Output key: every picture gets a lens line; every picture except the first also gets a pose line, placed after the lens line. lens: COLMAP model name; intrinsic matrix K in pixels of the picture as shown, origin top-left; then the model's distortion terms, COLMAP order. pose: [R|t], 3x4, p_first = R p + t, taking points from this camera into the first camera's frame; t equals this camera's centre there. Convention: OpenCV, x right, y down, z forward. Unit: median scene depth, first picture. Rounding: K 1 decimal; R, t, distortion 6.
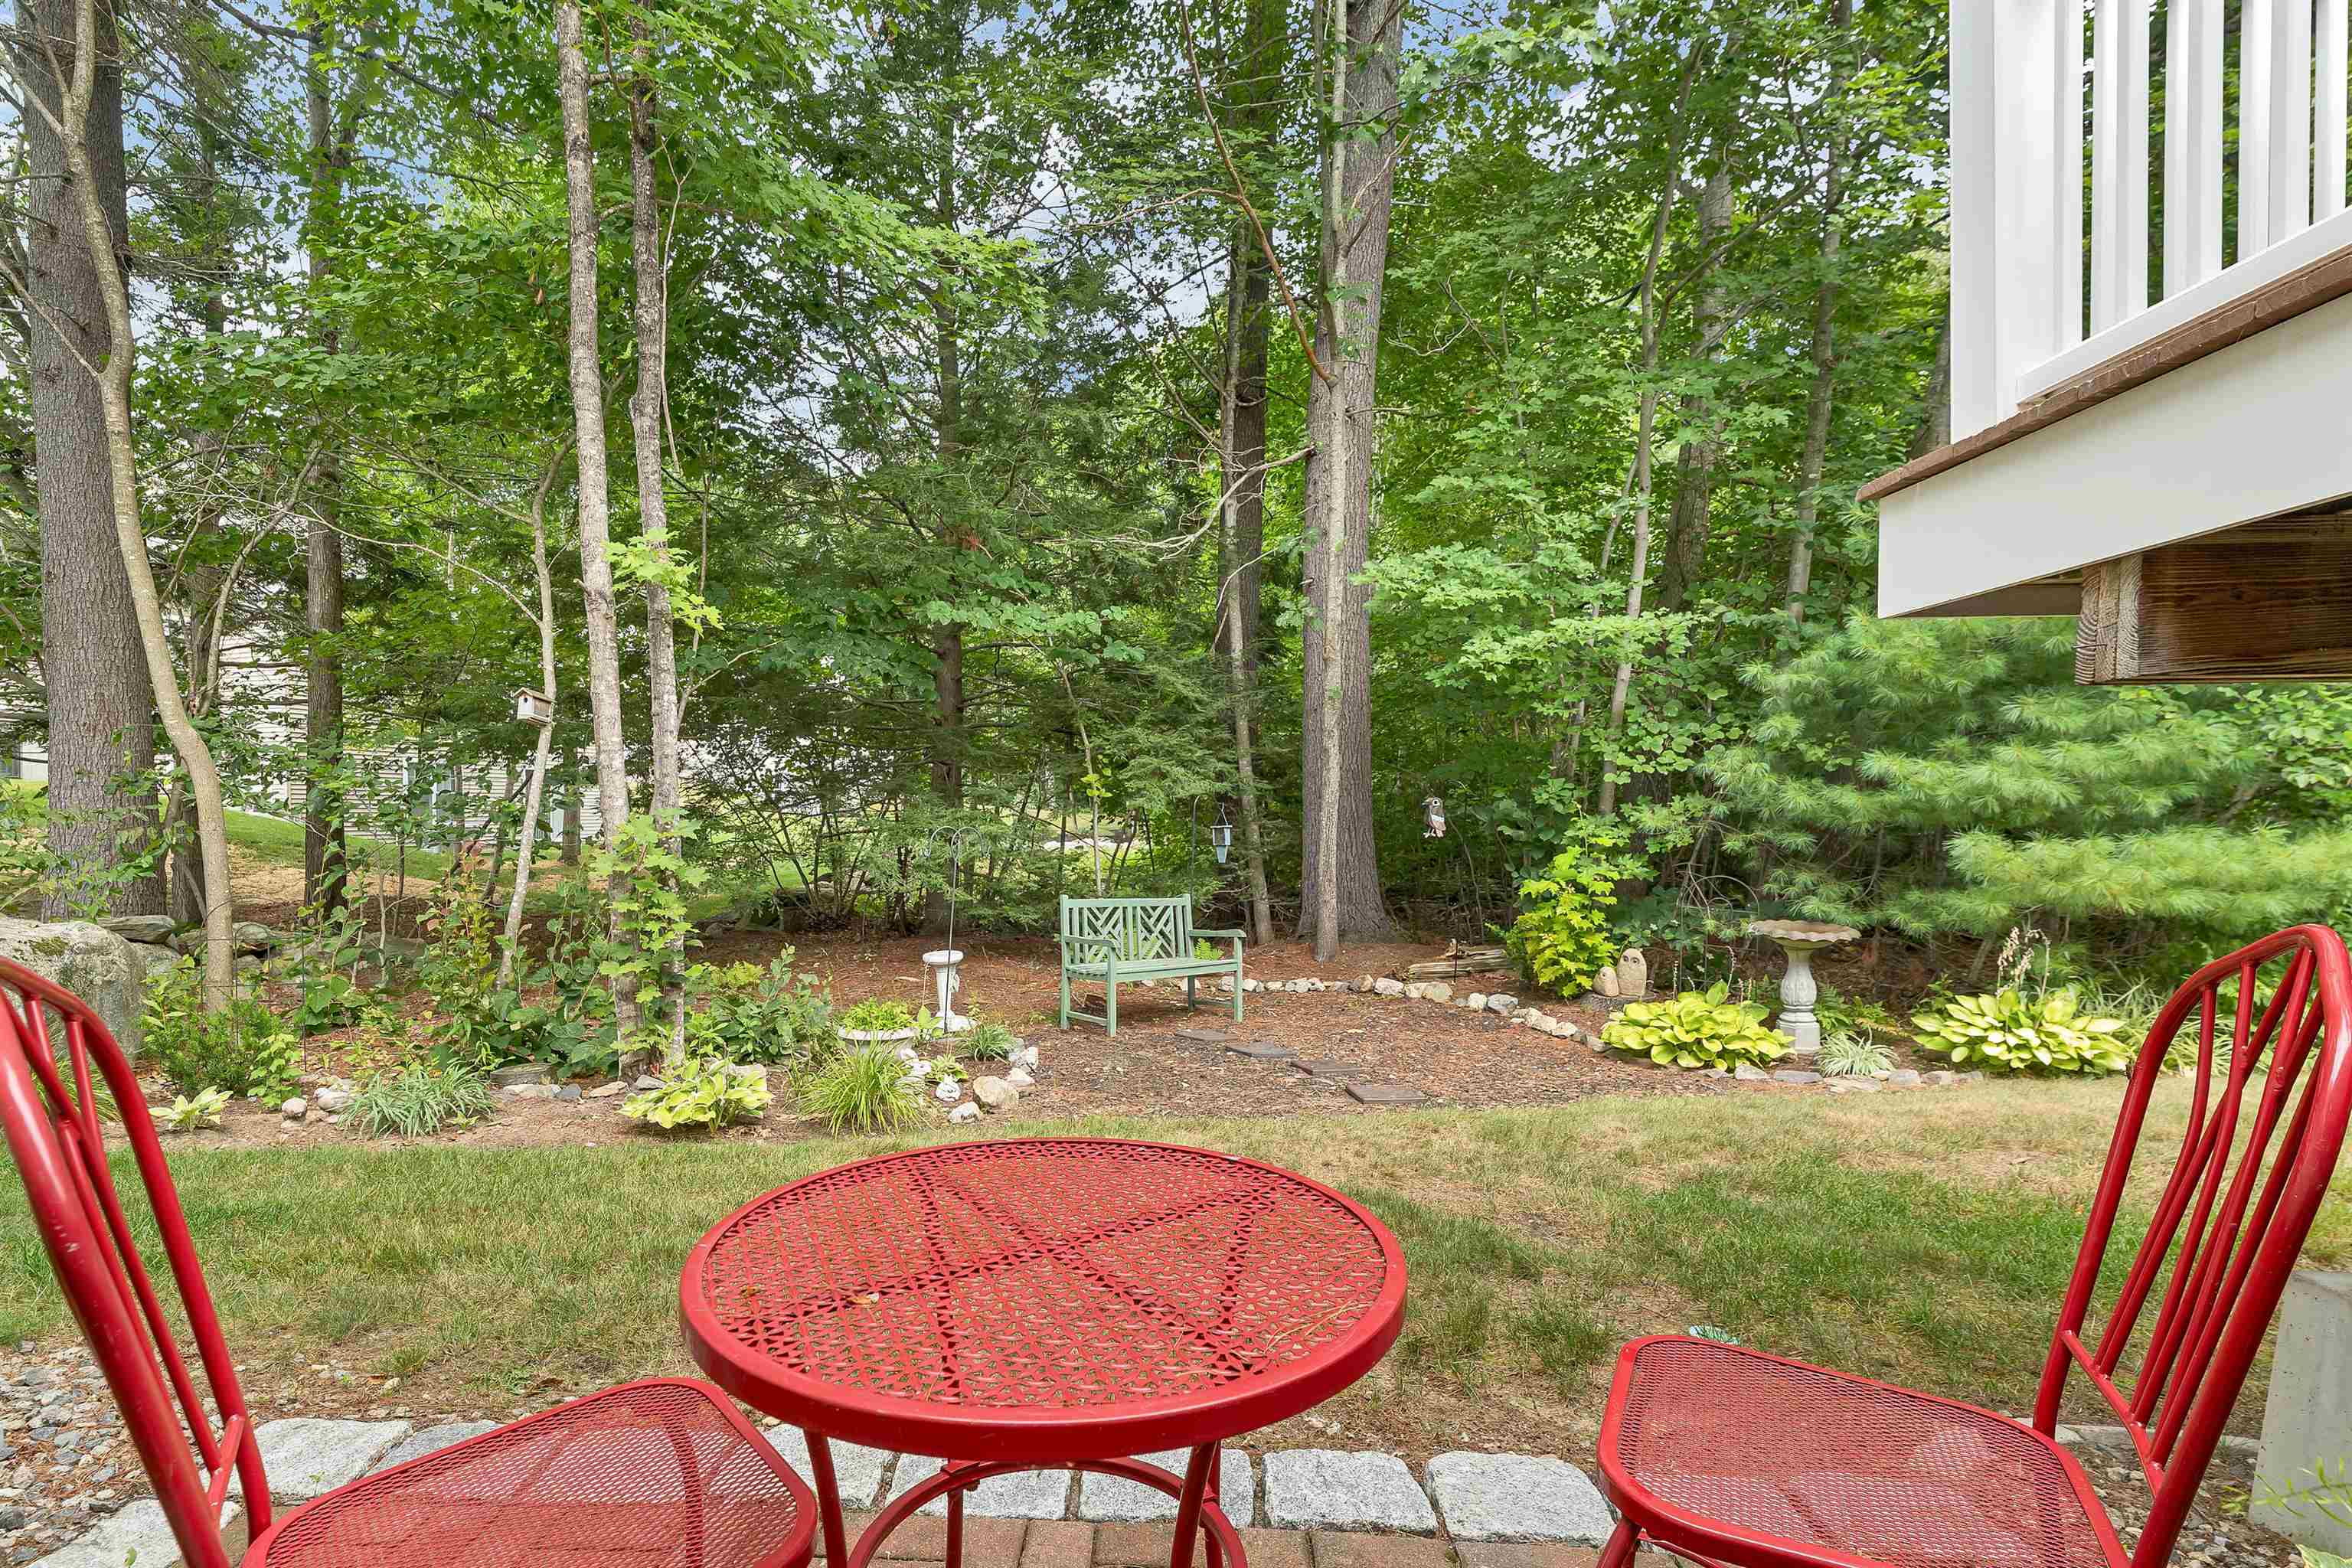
lens RADIAL K [[1012.5, 0, 1130.4], [0, 1012.5, 804.0], [0, 0, 1]] dist [0.000081, -0.000786]
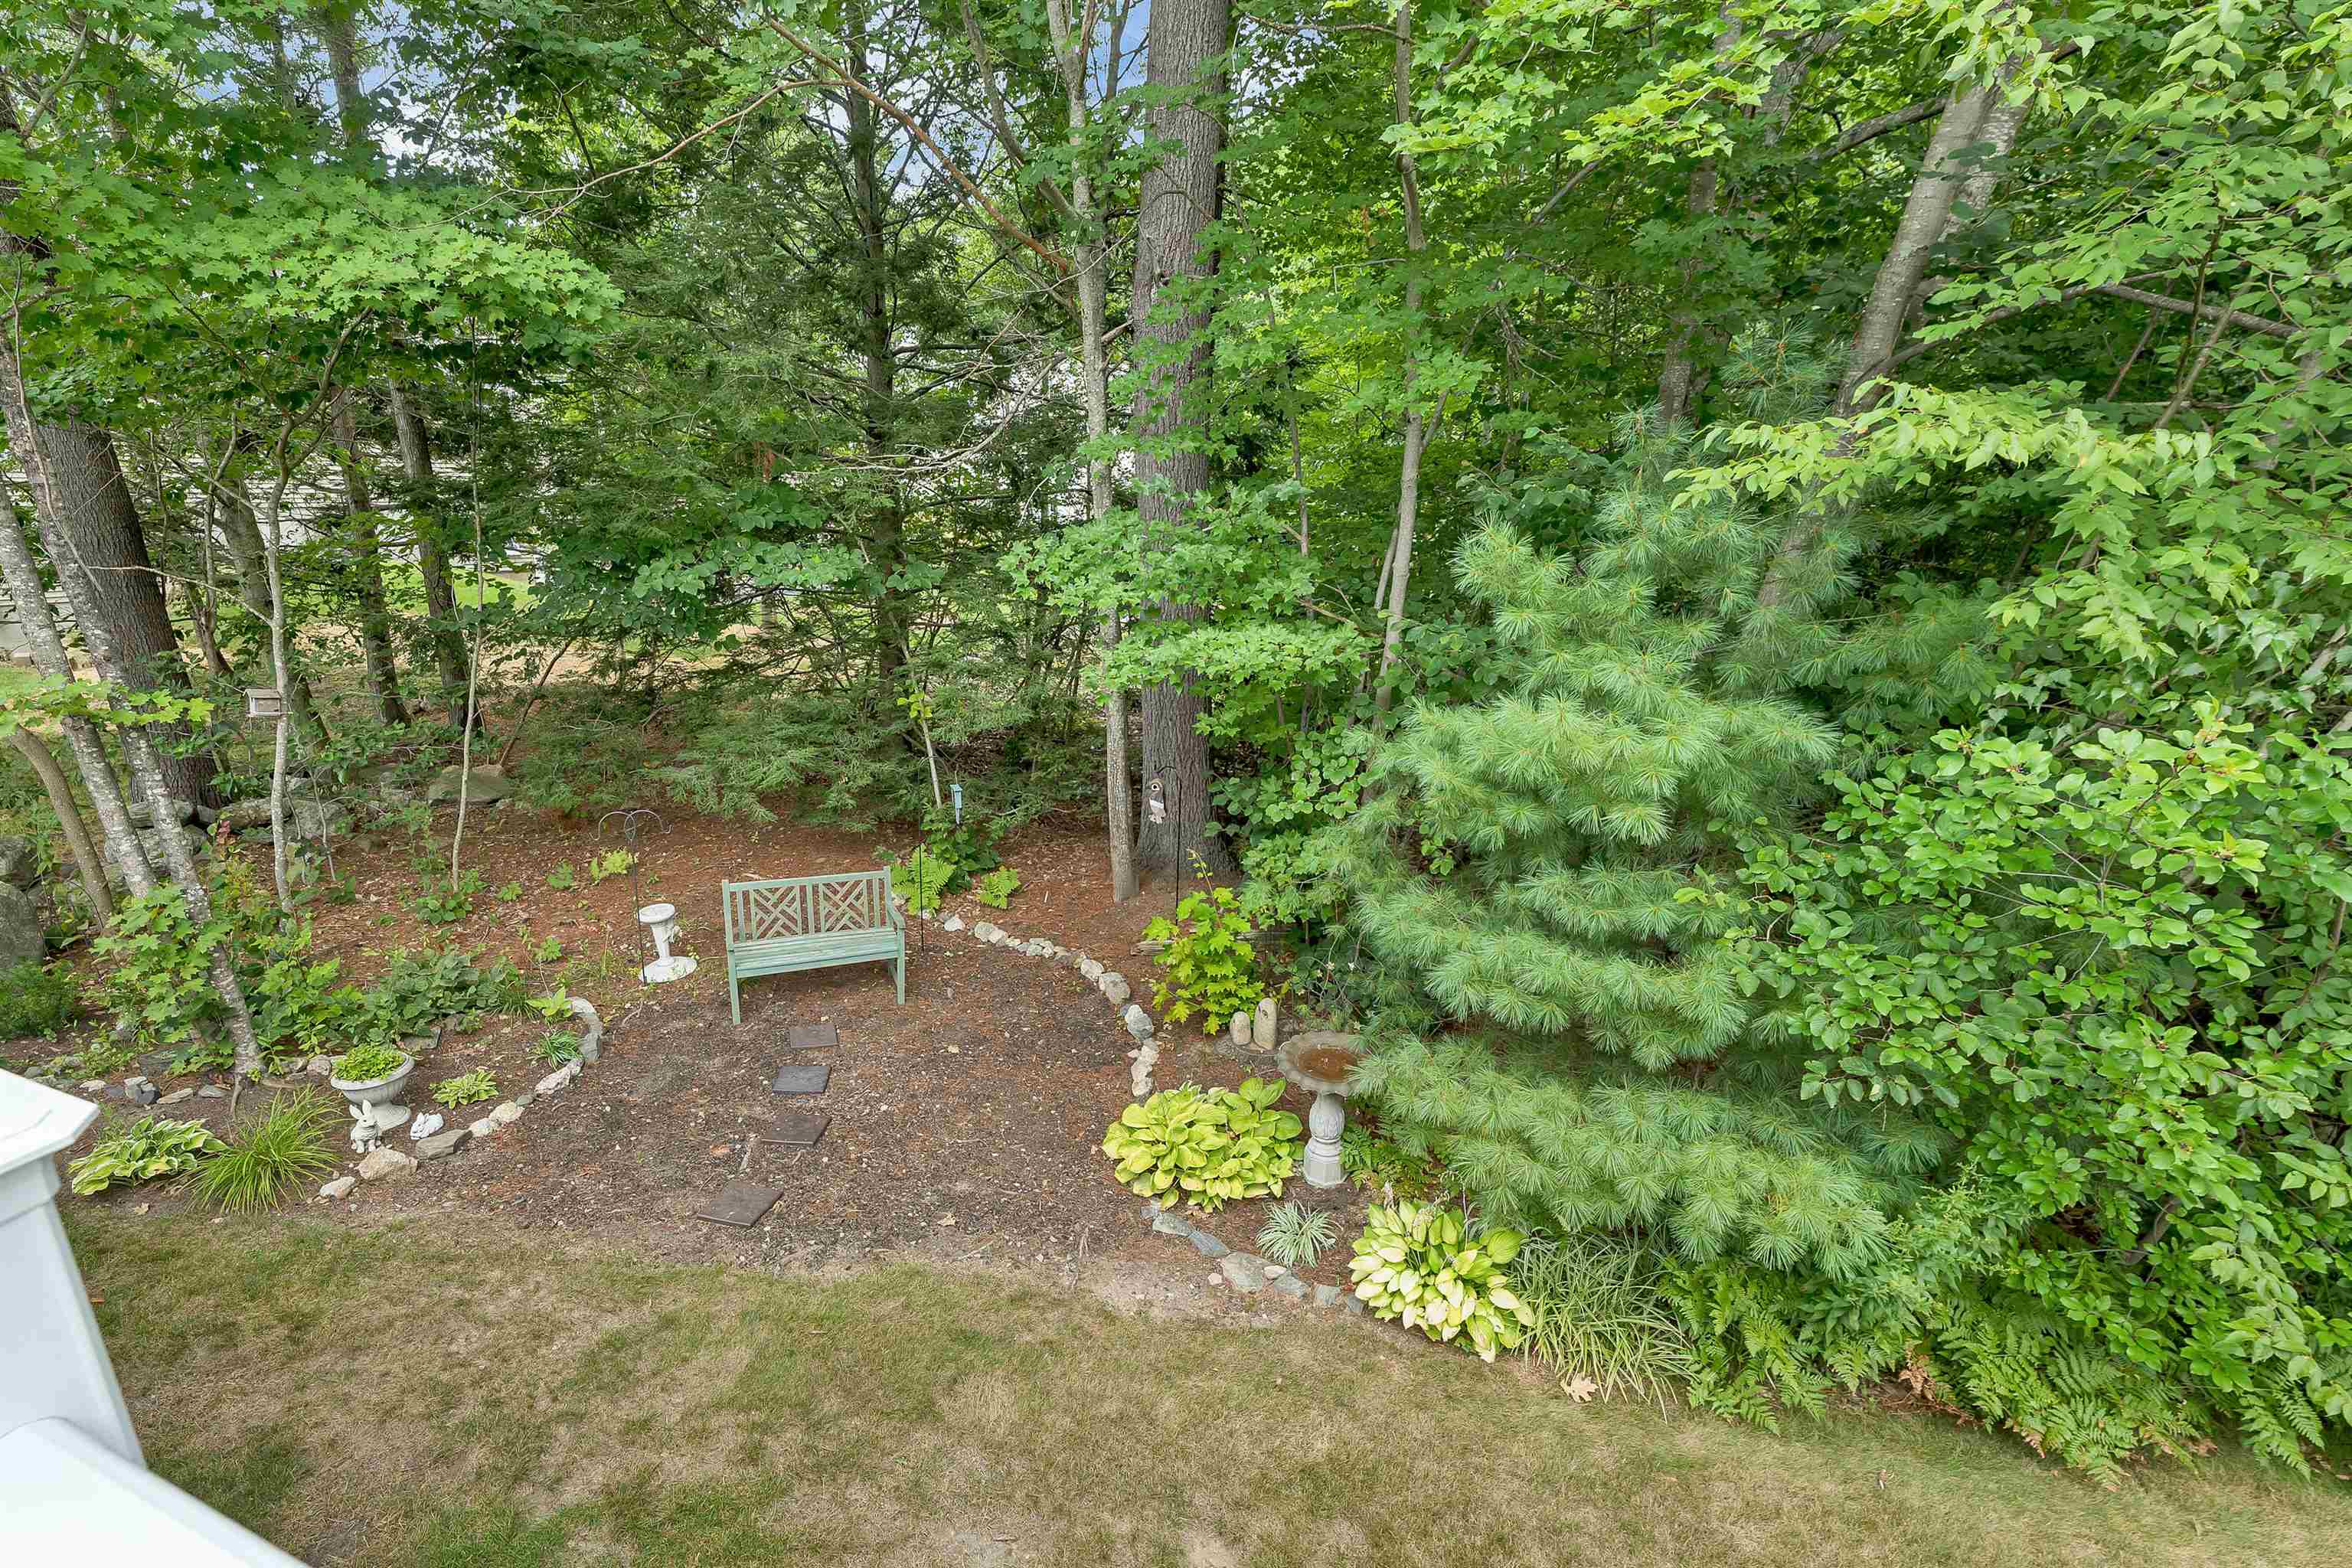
lens RADIAL K [[977.3, 0, 1155.1], [0, 977.3, 769.5], [0, 0, 1]] dist [0.002791, 0.000176]
pose [[0.955075, 0.079682, -0.285452, 0.632348], [0.000645, 0.962617, 0.270866, -0.291858], [0.296364, -0.258882, 0.919320, 0.214252]]
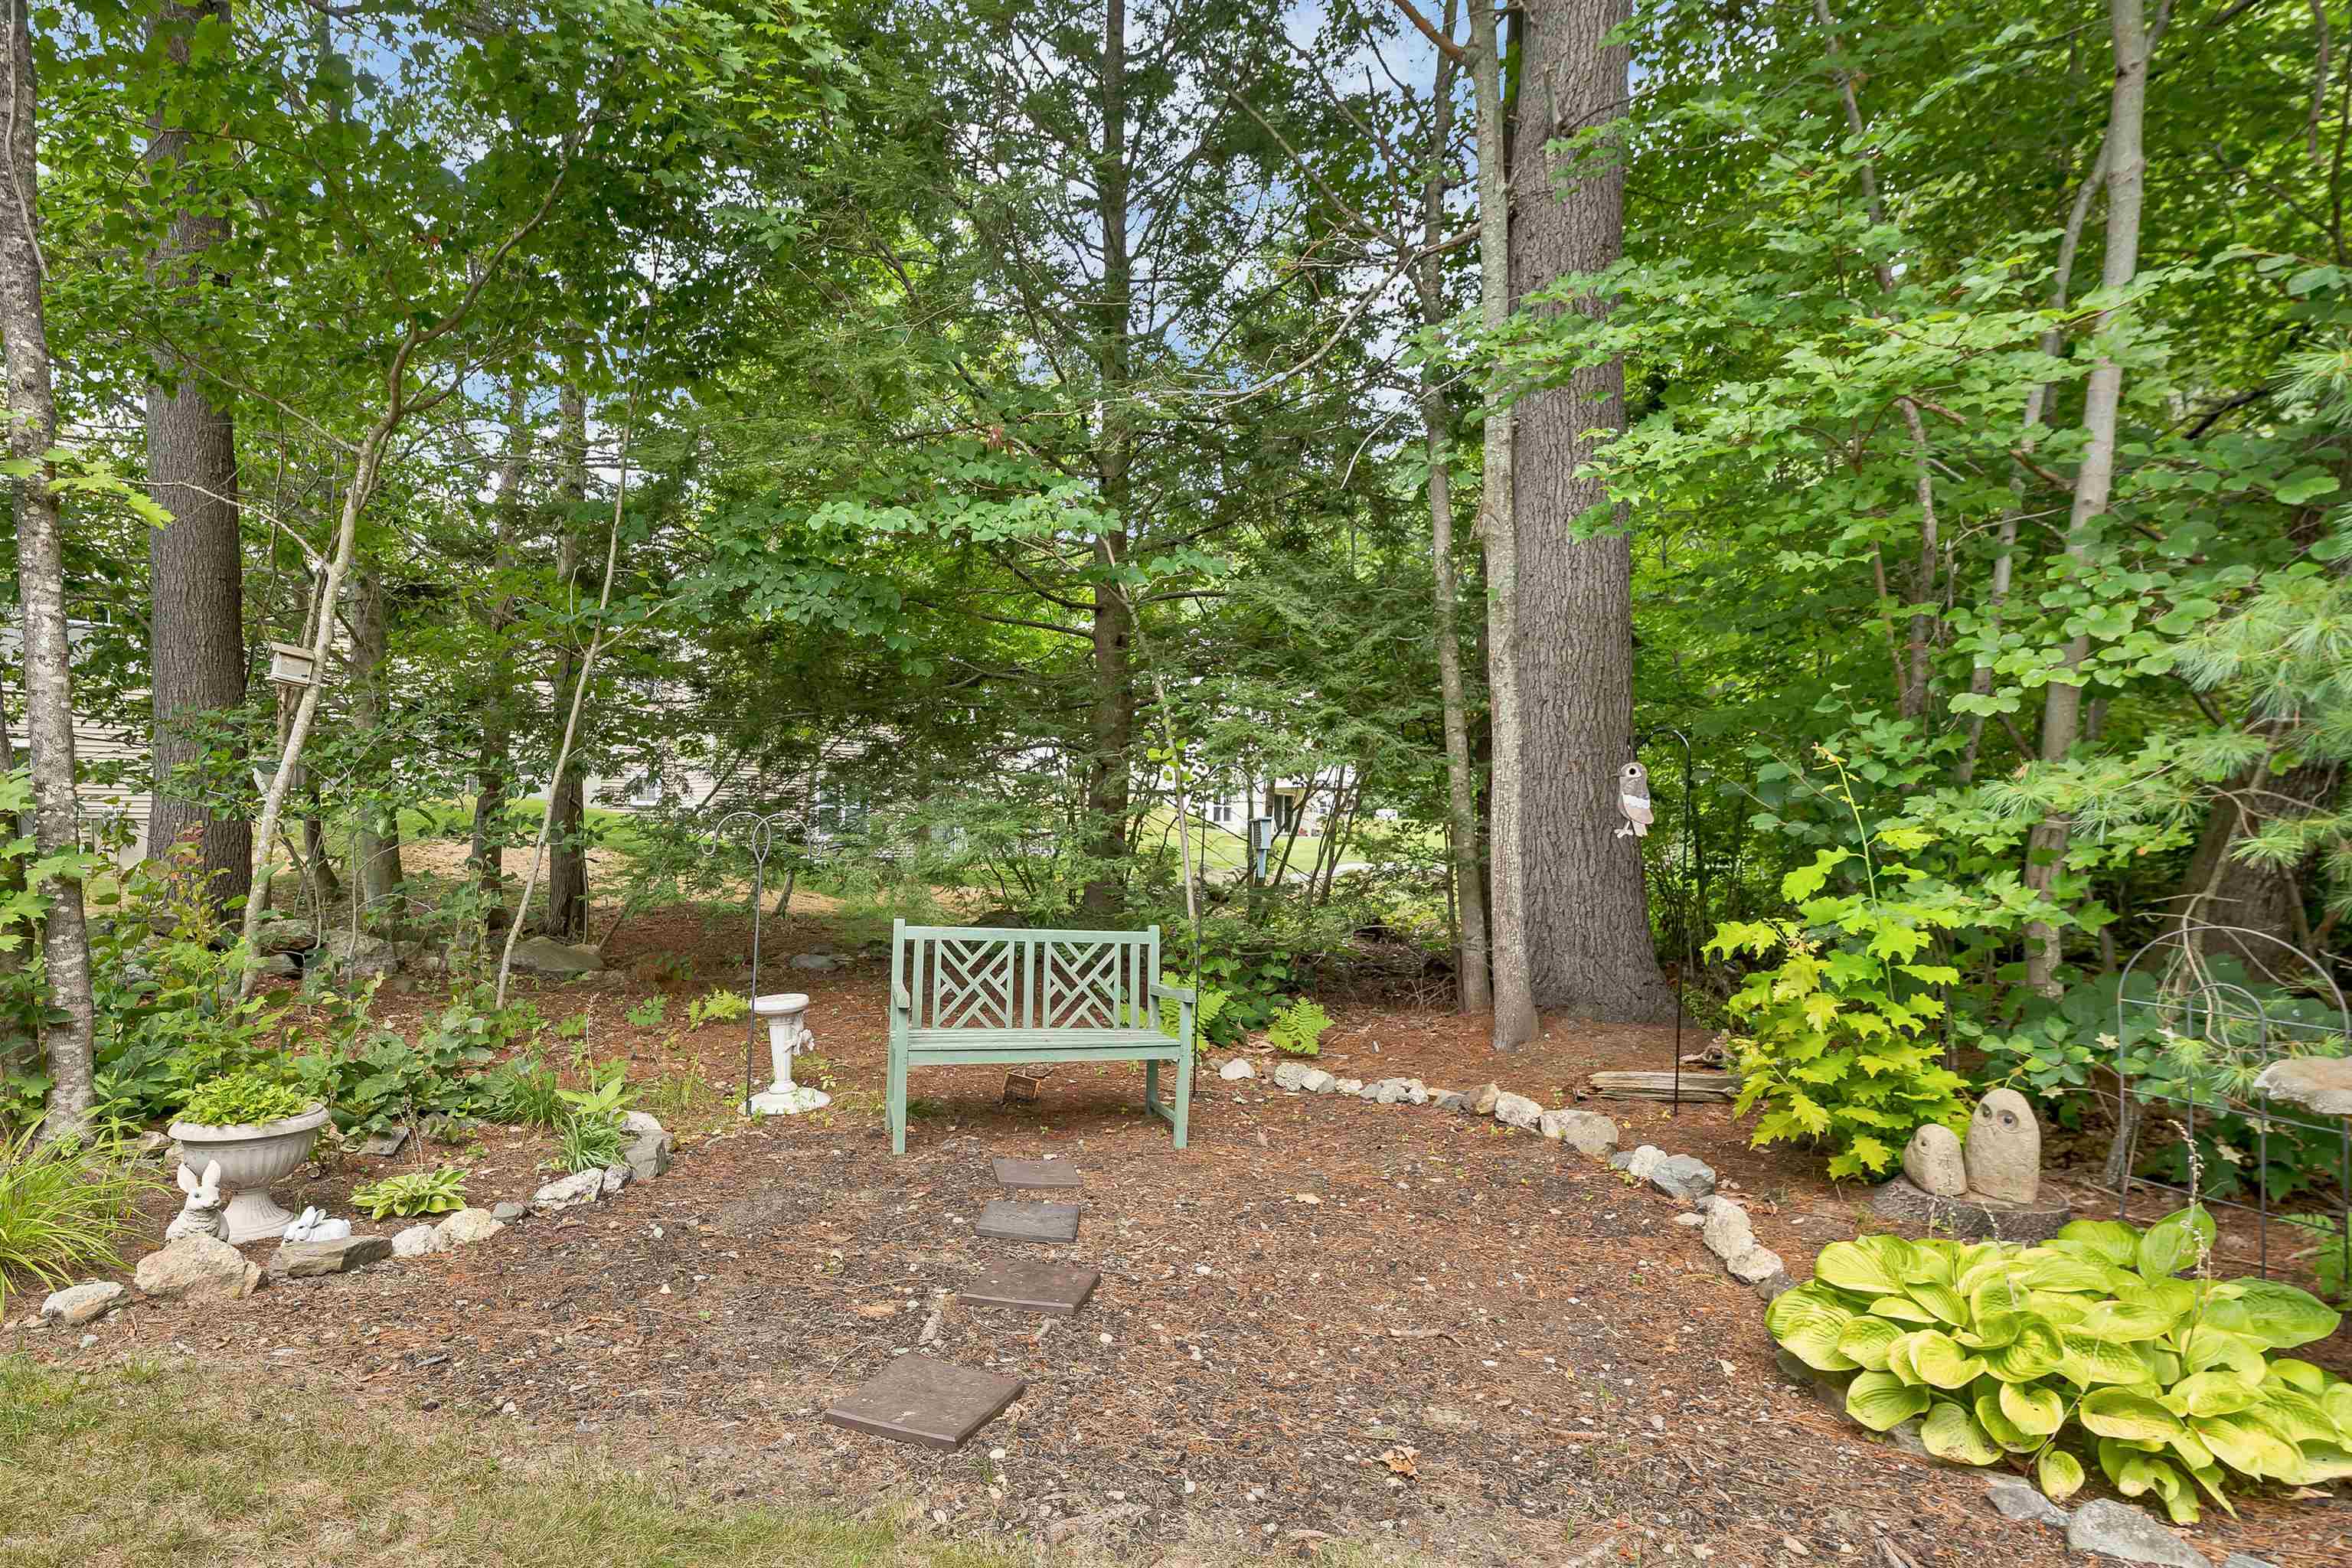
lens RADIAL K [[1099.2, 0, 1178.3], [0, 1099.2, 828.2], [0, 0, 1]] dist [0.004627, -0.000557]
pose [[0.910152, -0.000524, -0.414274, 0.372448], [0.000351, 1.000000, -0.000493, 0.031832], [0.414274, 0.000304, 0.910152, 0.428872]]
